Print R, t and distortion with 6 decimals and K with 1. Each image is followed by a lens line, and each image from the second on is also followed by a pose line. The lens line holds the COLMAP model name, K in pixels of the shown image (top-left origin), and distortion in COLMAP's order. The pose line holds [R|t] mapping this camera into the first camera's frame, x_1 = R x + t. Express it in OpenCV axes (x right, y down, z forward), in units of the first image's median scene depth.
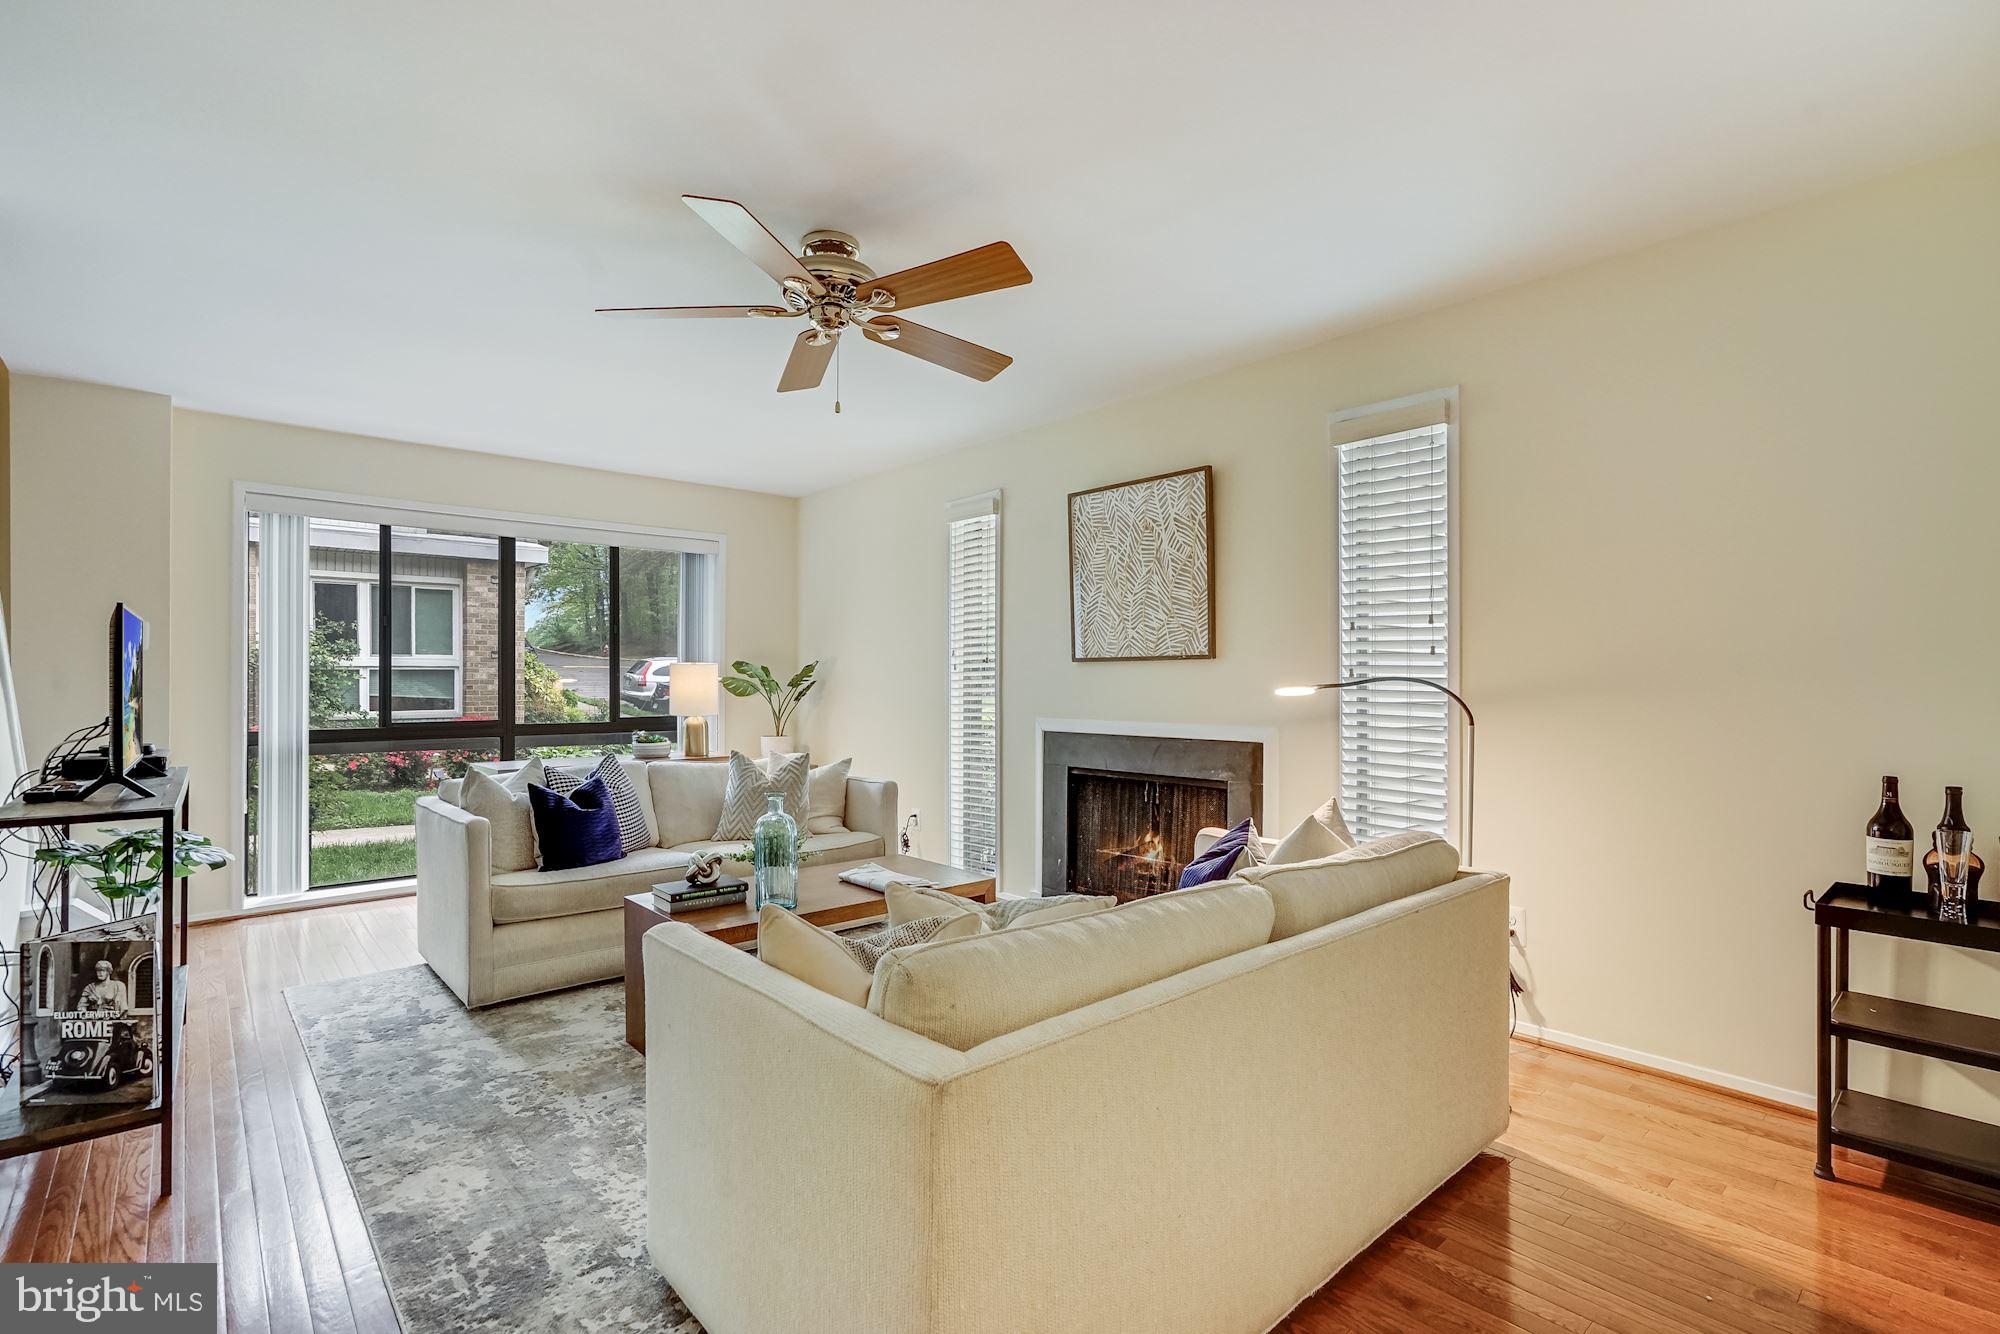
lens RADIAL K [[917.3, 0, 989.7], [0, 917.3, 696.9], [0, 0, 1]] dist [-0.004787, -0.000382]
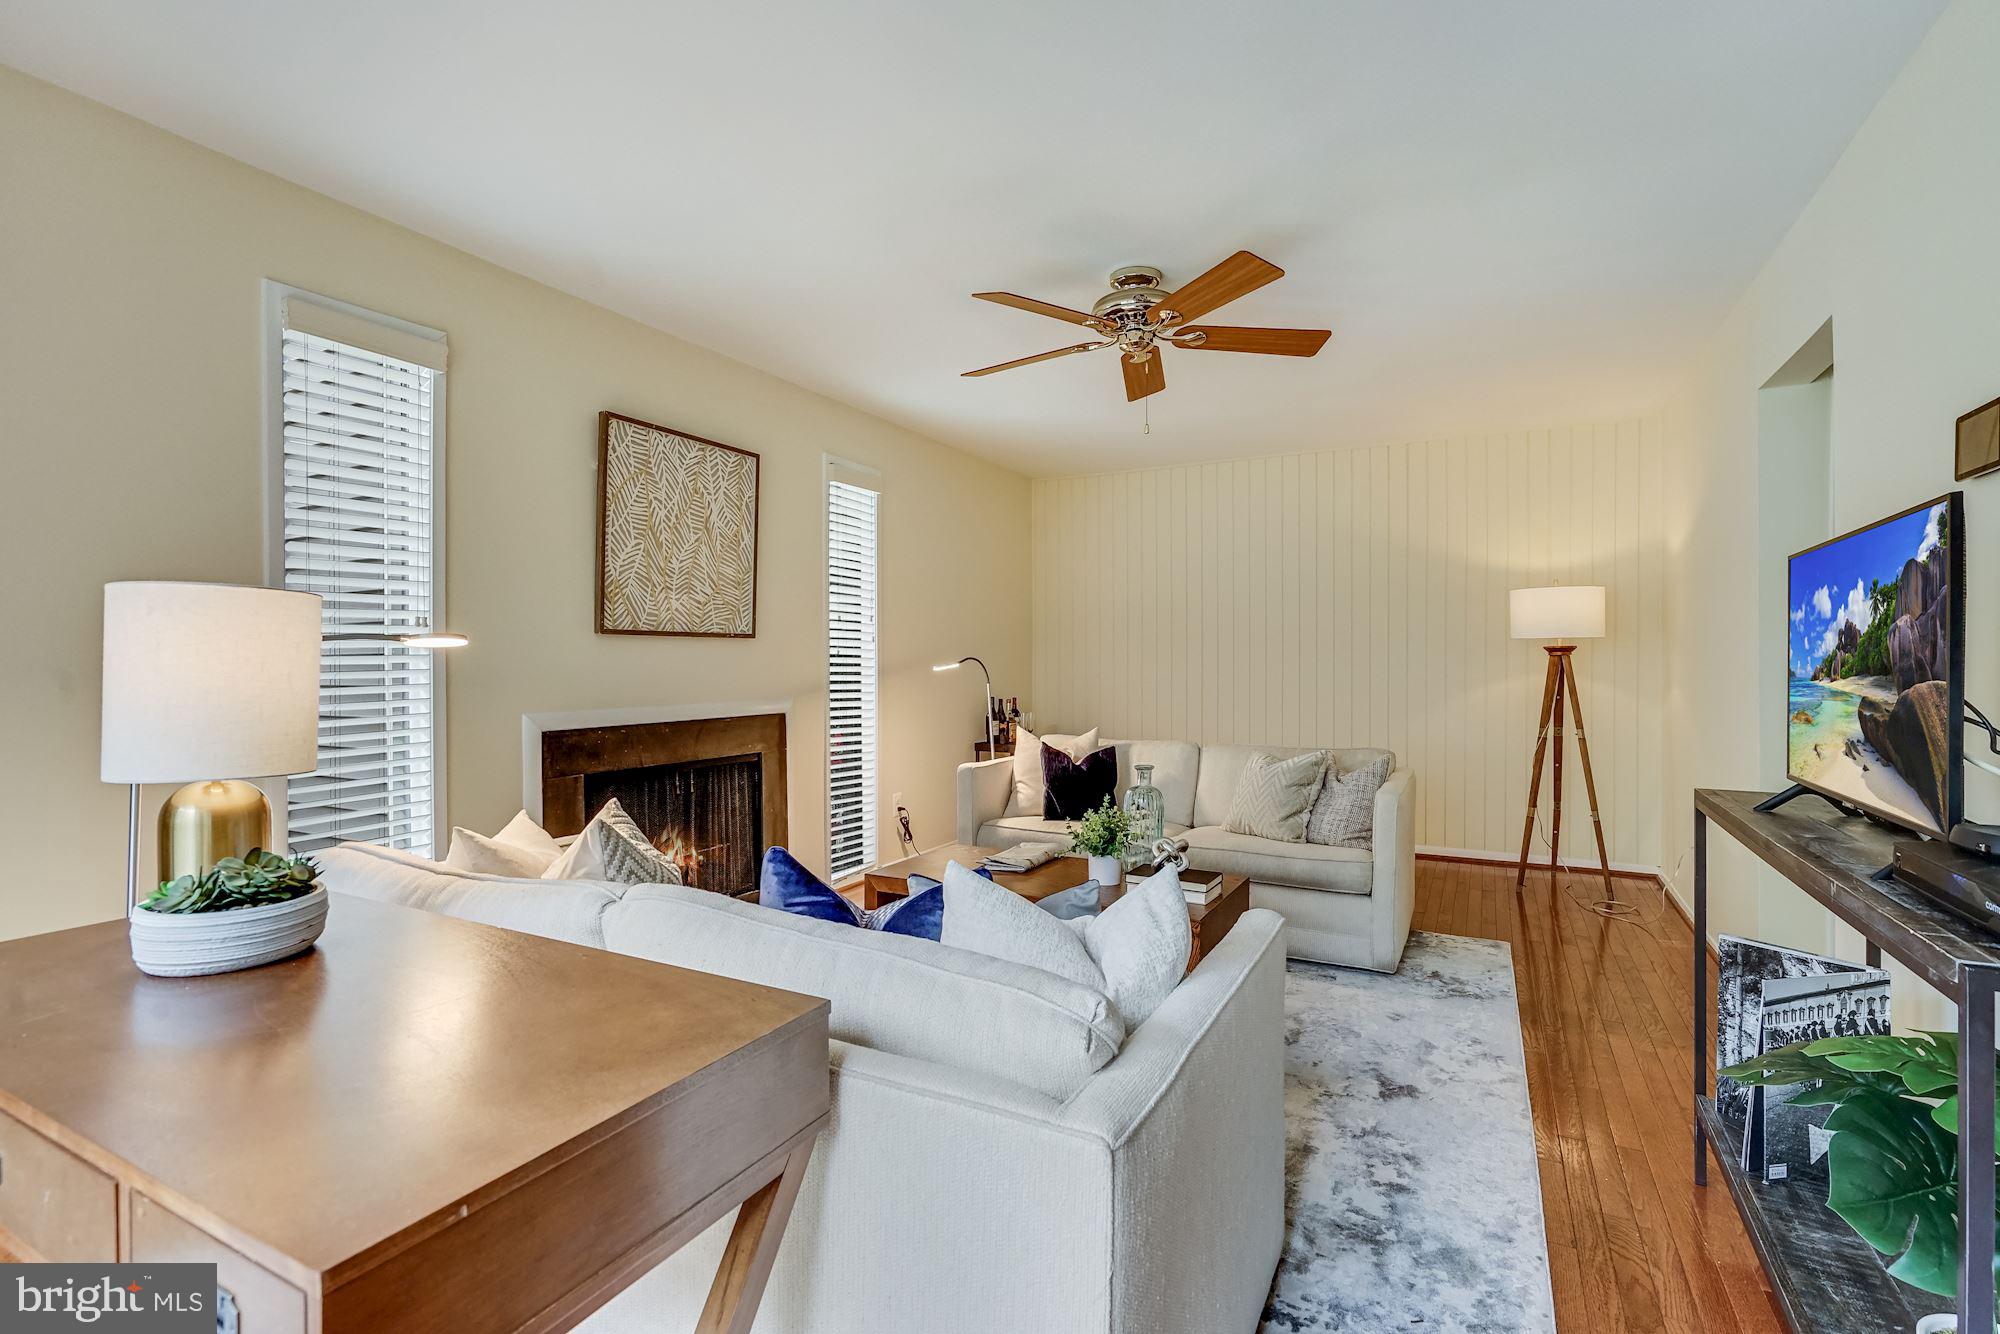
lens RADIAL K [[917.3, 0, 1001.0], [0, 917.3, 655.9], [0, 0, 1]] dist [-0.004787, -0.000382]
pose [[-0.350827, -0.001706, 0.936439, -0.805243], [0.006090, 0.999973, 0.004104, -0.023057], [-0.936420, 0.007143, -0.350807, 1.056970]]
